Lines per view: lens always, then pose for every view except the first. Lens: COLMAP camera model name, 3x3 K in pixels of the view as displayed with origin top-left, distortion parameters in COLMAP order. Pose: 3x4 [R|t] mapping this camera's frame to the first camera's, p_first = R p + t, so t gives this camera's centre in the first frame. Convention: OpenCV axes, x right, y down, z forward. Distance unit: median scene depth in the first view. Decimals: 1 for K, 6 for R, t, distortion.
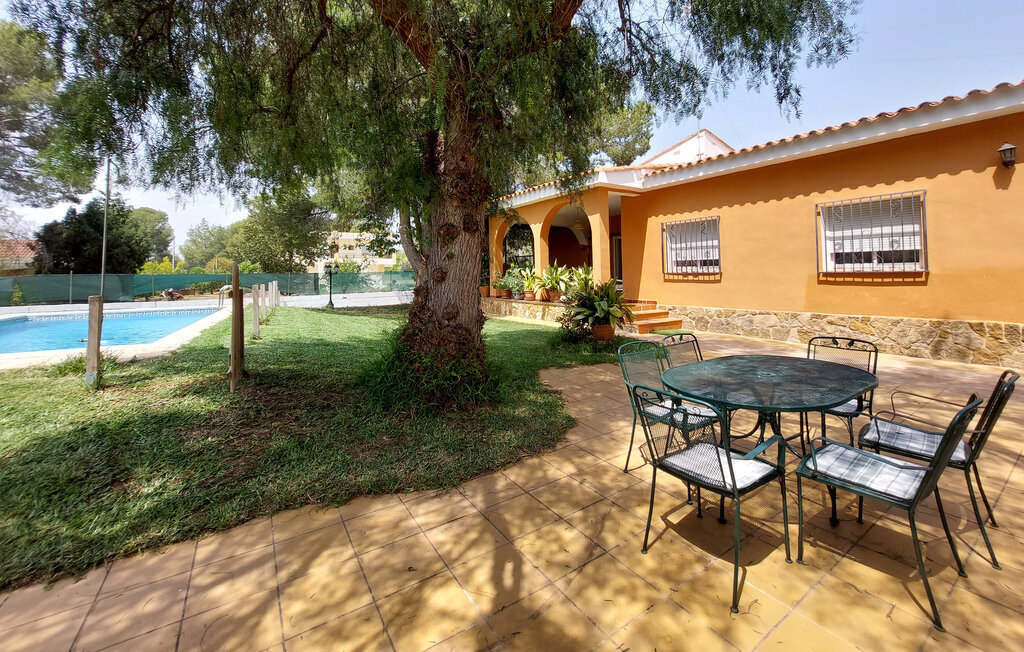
lens RADIAL K [[406.3, 0, 512.2], [0, 406.3, 262.5], [0, 0, 1]] dist [-0.014165, -0.000329]
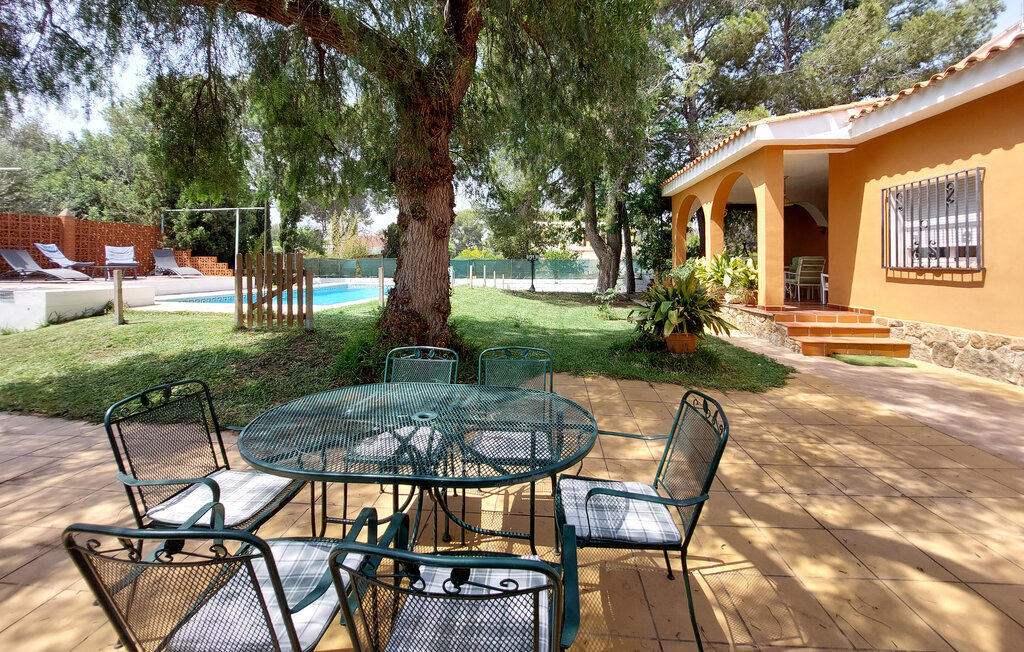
lens RADIAL K [[406.3, 0, 512.2], [0, 406.3, 262.5], [0, 0, 1]] dist [-0.014165, -0.000329]
pose [[0.787057, 0.019509, -0.616572, 0.280880], [-0.001832, 0.999569, 0.029290, 0.000742], [0.616878, -0.021923, 0.786754, 0.133970]]
